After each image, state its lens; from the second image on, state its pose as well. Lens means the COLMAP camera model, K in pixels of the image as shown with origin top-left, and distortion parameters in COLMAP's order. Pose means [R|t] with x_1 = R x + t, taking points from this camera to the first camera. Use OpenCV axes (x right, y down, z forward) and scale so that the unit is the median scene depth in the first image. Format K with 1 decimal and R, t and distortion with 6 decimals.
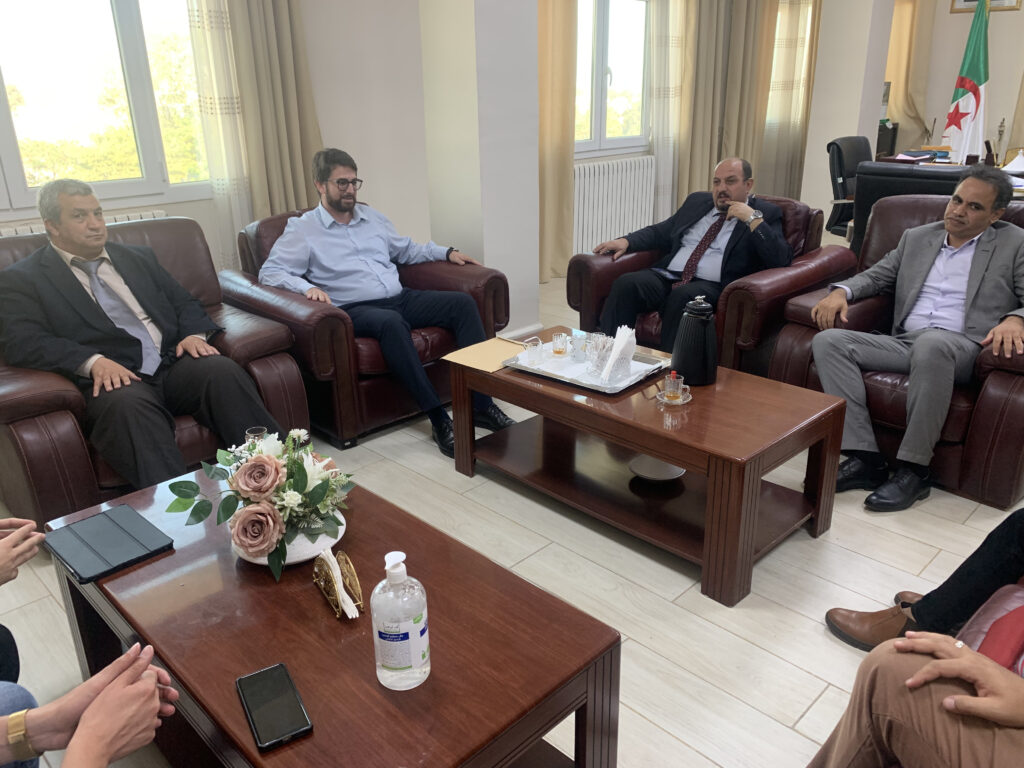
lens RADIAL K [[787.3, 0, 510.6], [0, 787.3, 382.5], [0, 0, 1]] dist [0.005800, 0.007973]
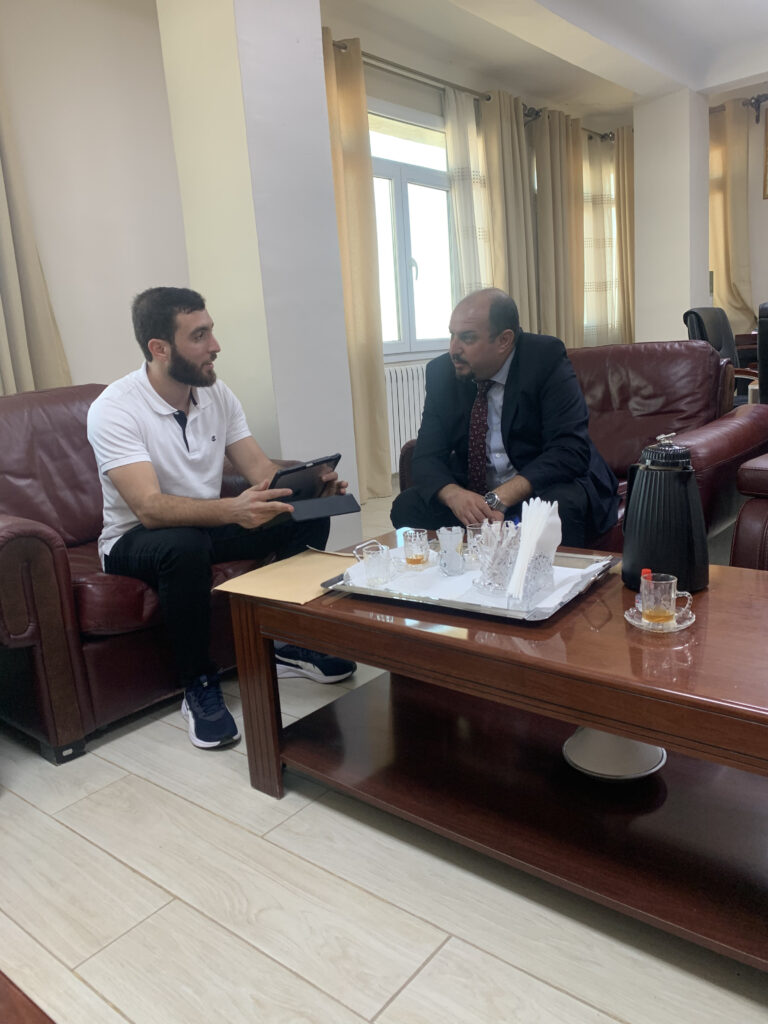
lens RADIAL K [[787.3, 0, 377.0], [0, 787.3, 505.9], [0, 0, 1]] dist [0.005800, 0.007973]
pose [[0.994108, -0.073341, 0.079817, -0.010032], [0.085417, 0.983370, -0.160270, 0.010967], [-0.066735, 0.166144, 0.983841, 0.388957]]
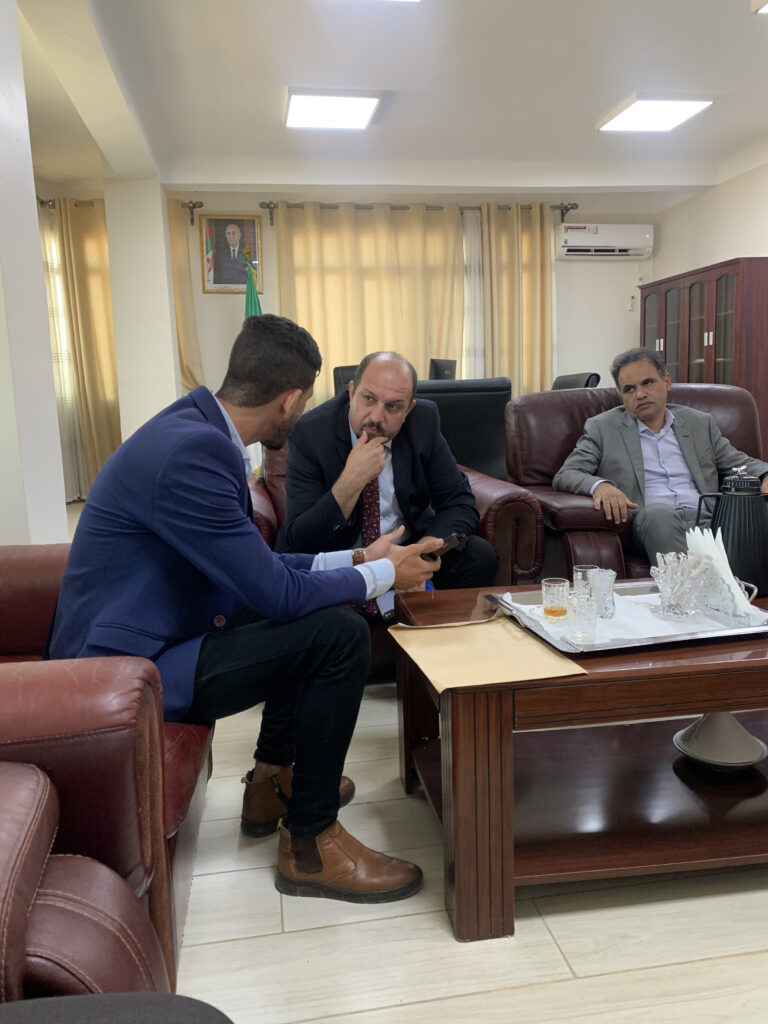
lens RADIAL K [[787.3, 0, 381.6], [0, 787.3, 510.8], [0, 0, 1]] dist [0.005800, 0.007973]
pose [[0.587751, -0.119179, 0.800216, -0.404424], [0.303540, 0.949321, -0.081561, -0.089815], [-0.749942, 0.290835, 0.594140, 0.684341]]
